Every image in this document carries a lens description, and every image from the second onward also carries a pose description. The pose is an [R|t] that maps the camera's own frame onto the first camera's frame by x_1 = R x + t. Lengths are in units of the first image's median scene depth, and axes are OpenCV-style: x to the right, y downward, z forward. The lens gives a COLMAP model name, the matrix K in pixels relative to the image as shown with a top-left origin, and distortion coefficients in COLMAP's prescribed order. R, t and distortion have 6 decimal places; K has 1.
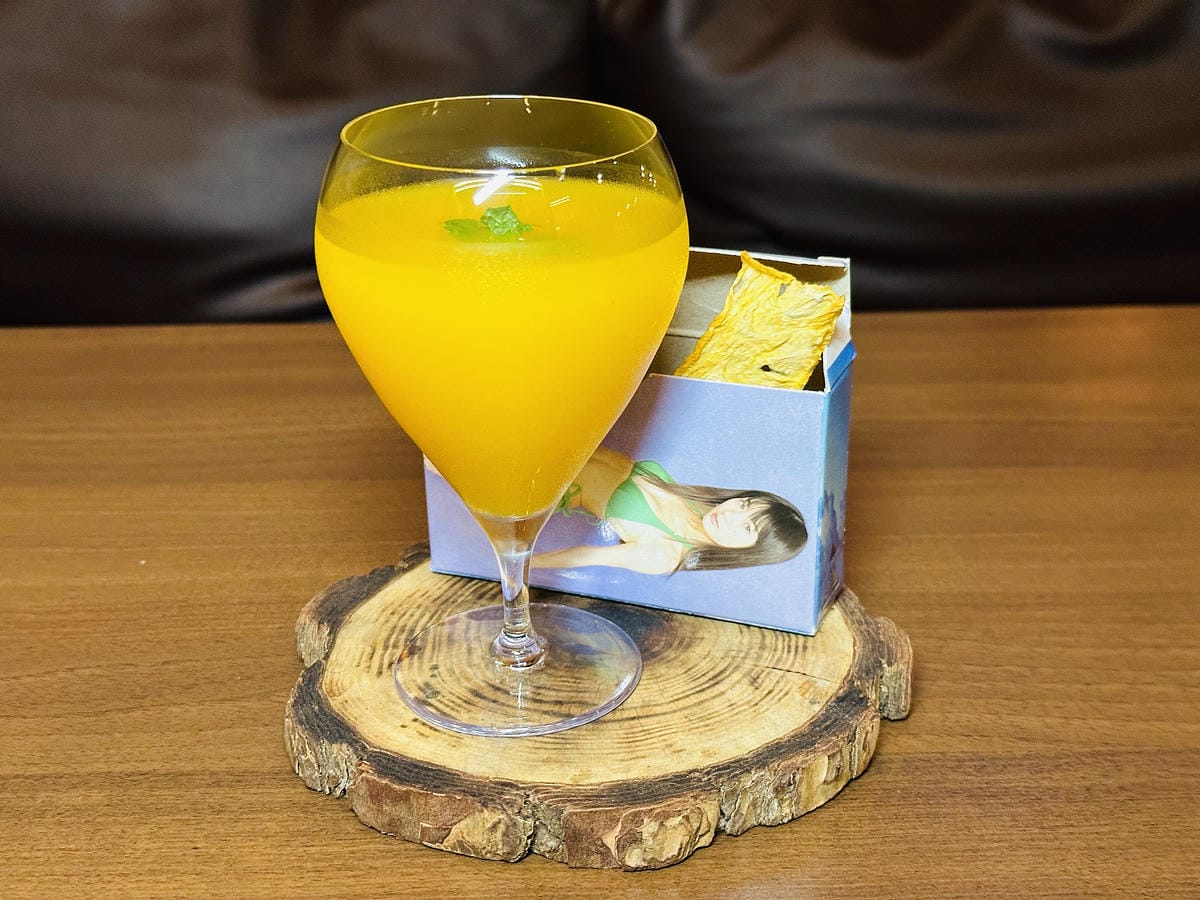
lens RADIAL K [[1733.6, 0, 602.7], [0, 1733.6, 476.6], [0, 0, 1]] dist [0.240915, -0.530889]
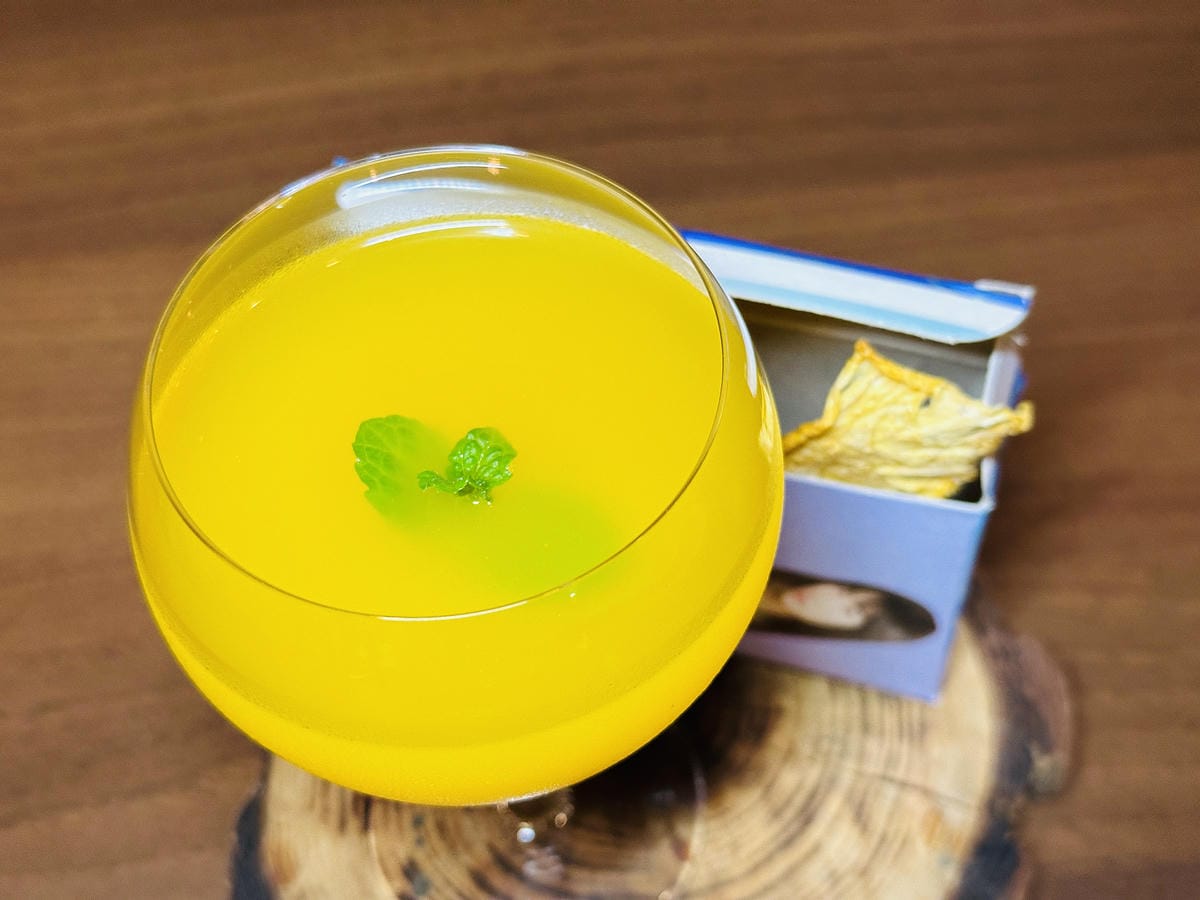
lens RADIAL K [[1733.6, 0, 602.7], [0, 1733.6, 476.6], [0, 0, 1]] dist [0.240915, -0.530889]
pose [[0.997034, -0.076914, 0.002554, -0.010711], [0.064002, 0.847169, 0.527455, -0.385587], [-0.042732, -0.525728, 0.849579, 0.448335]]
